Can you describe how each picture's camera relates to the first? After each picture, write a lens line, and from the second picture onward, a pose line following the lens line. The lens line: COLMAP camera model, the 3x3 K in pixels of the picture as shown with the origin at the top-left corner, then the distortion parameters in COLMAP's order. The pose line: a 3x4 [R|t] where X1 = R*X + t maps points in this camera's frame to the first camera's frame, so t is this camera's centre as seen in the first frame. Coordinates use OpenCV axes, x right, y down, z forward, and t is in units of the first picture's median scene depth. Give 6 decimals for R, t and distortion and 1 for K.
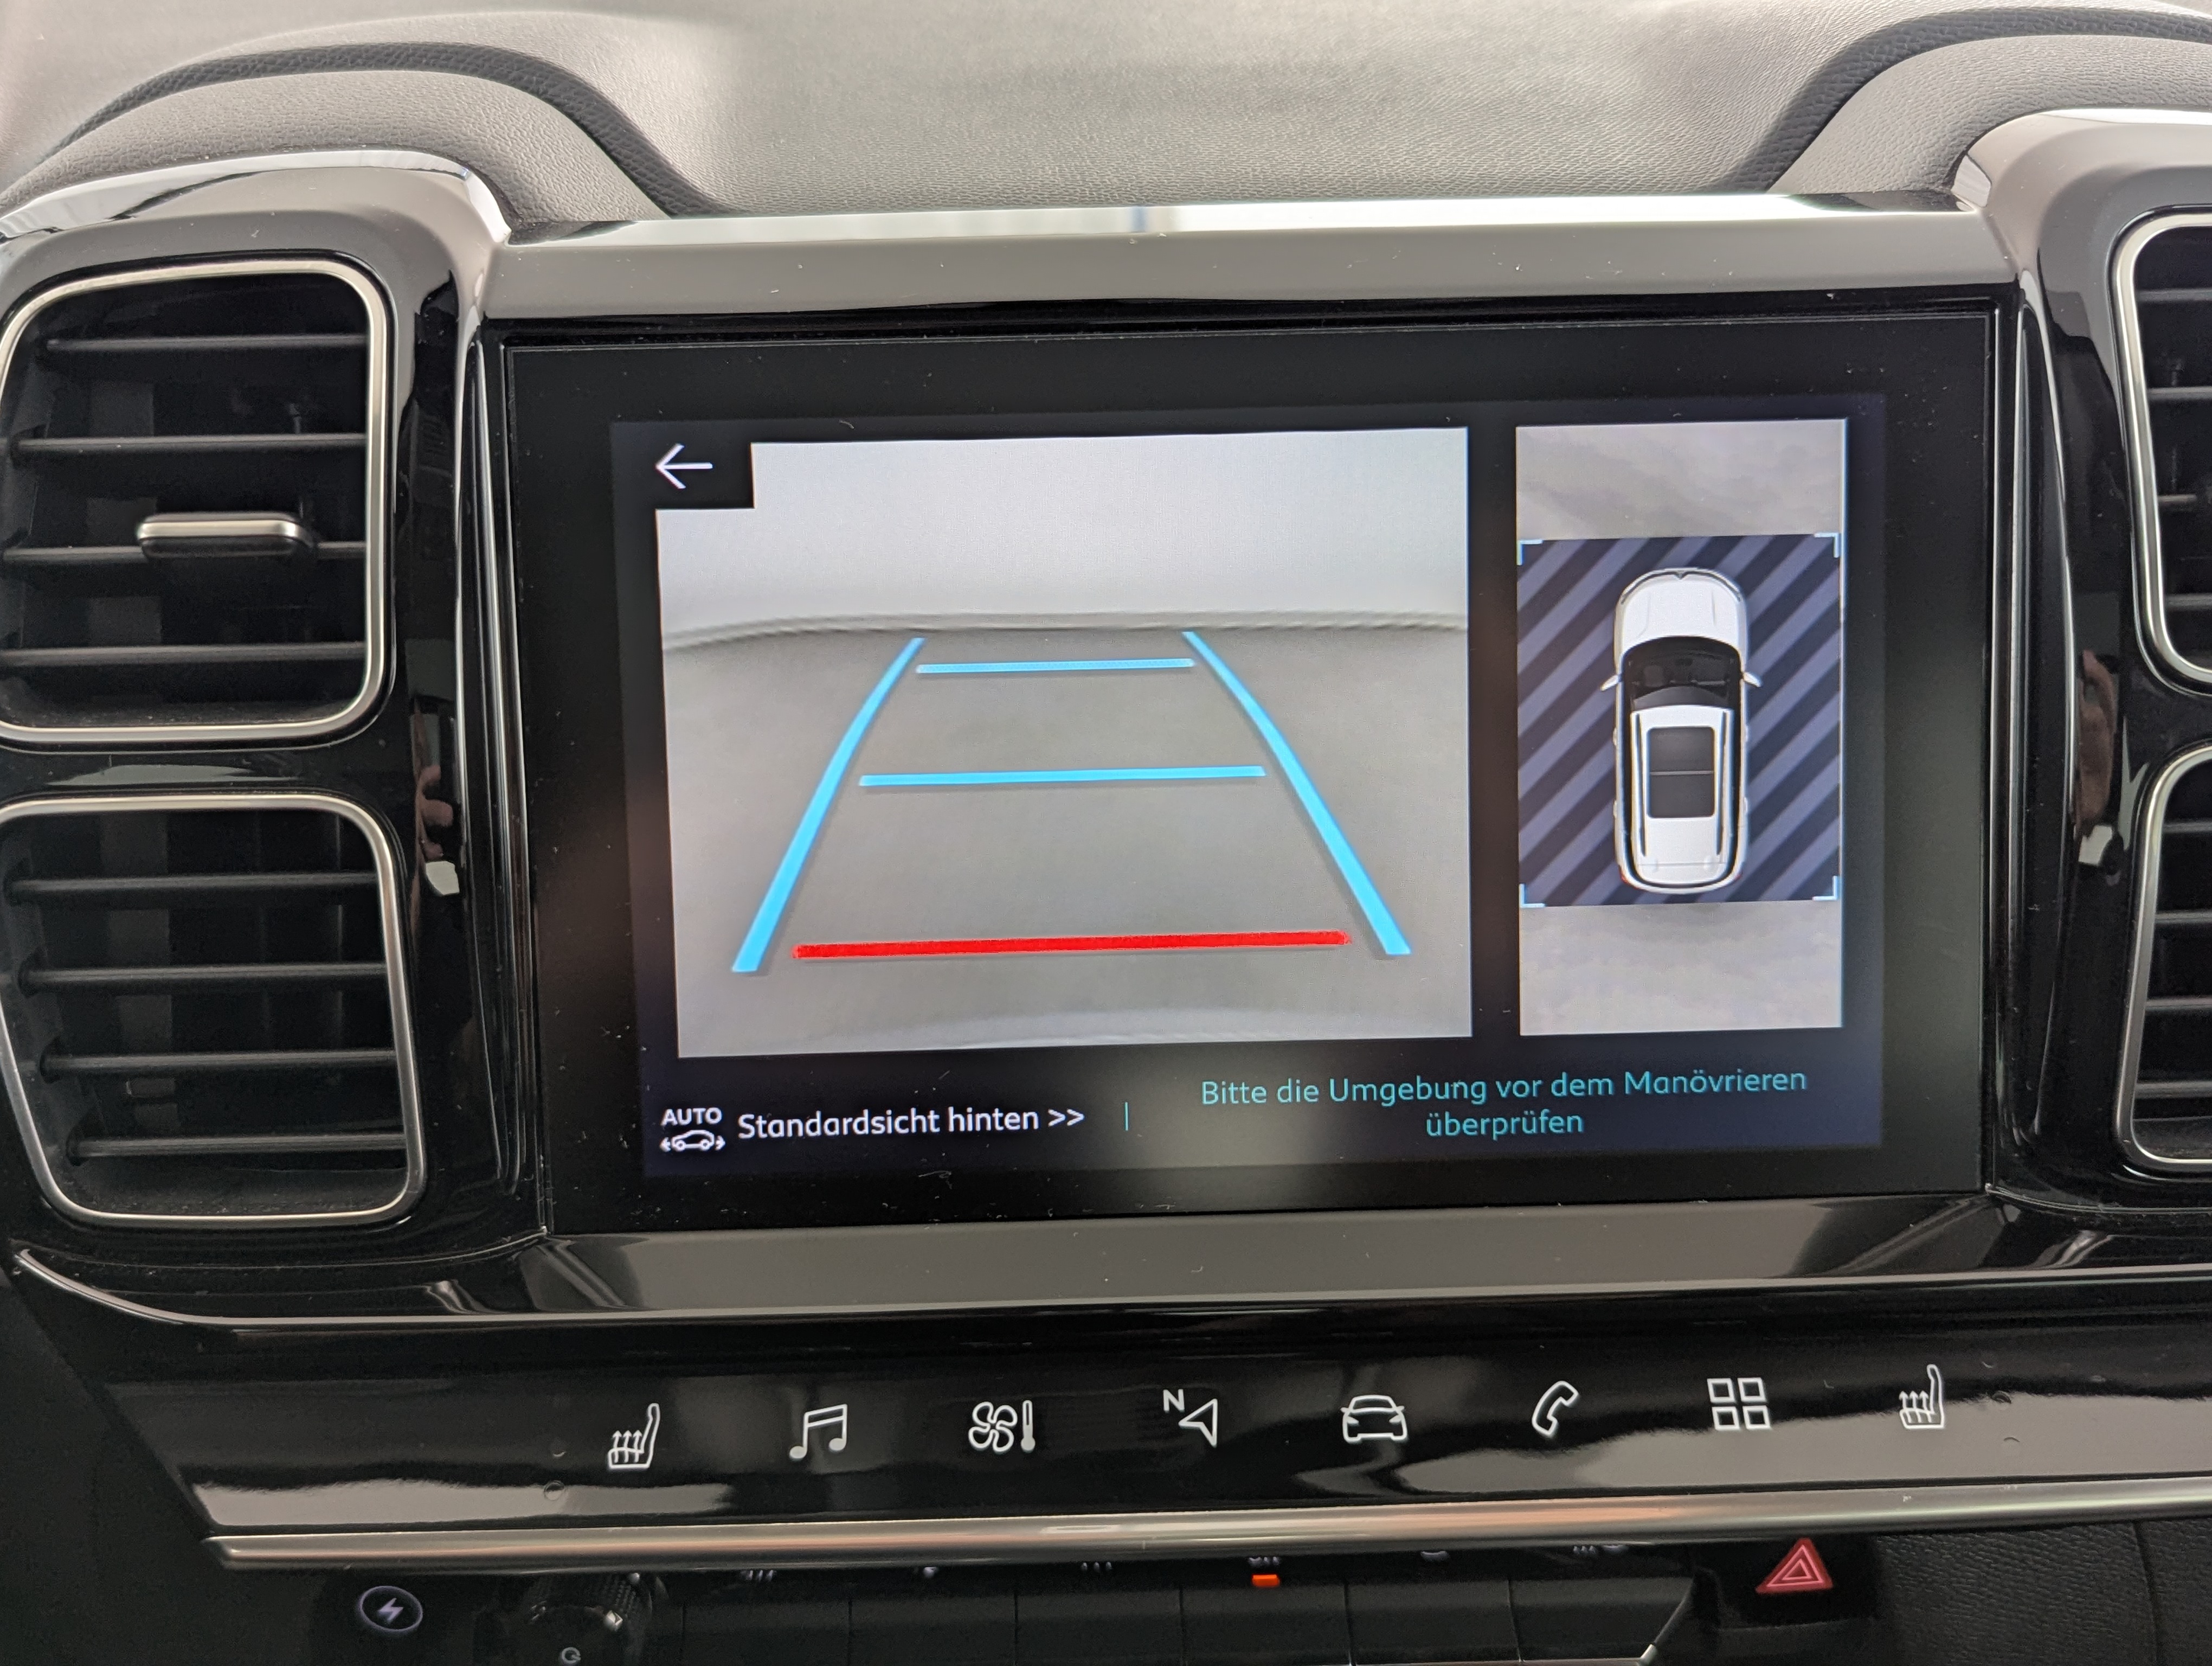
lens RADIAL K [[2060.0, 0, 1099.0], [0, 2060.0, 773.7], [0, 0, 1]] dist [0.021991, -0.005244]
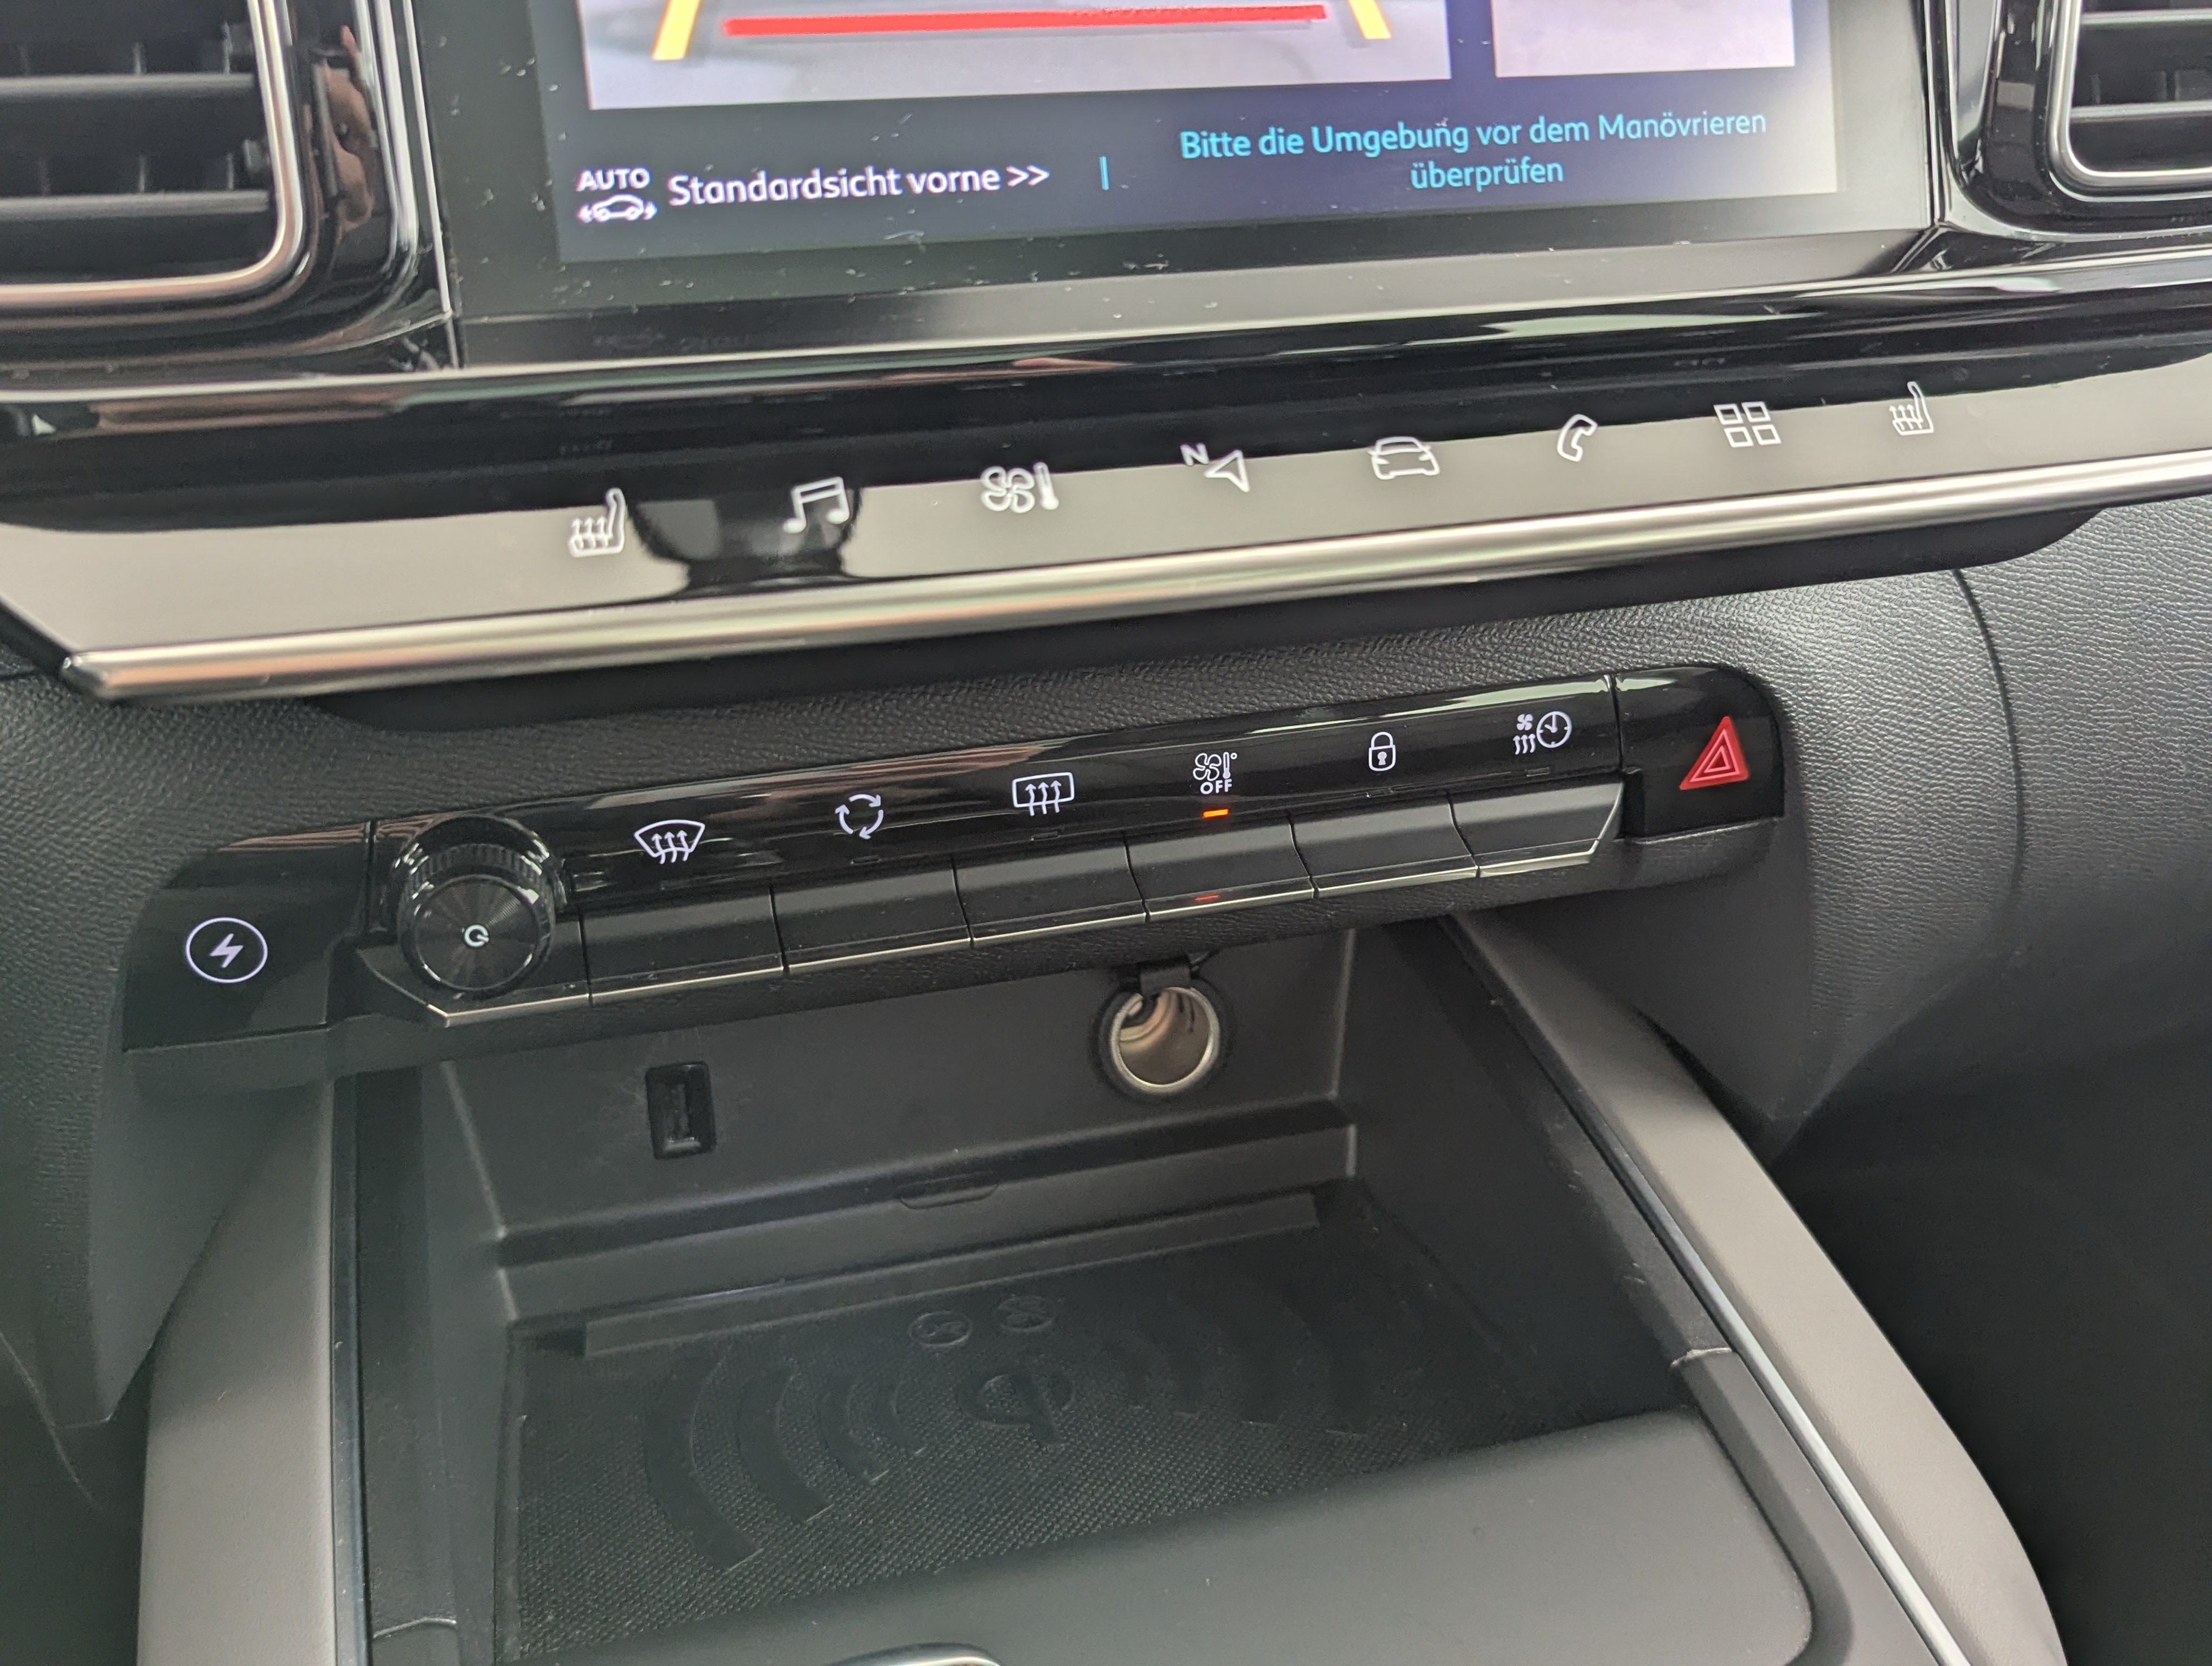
lens RADIAL K [[2060.0, 0, 1099.0], [0, 2060.0, 773.7], [0, 0, 1]] dist [0.021991, -0.005244]
pose [[0.966534, -0.093096, 0.239050, -0.230161], [0.089895, 0.995655, 0.024284, 0.407561], [-0.240272, -0.001982, 0.970704, 0.121351]]
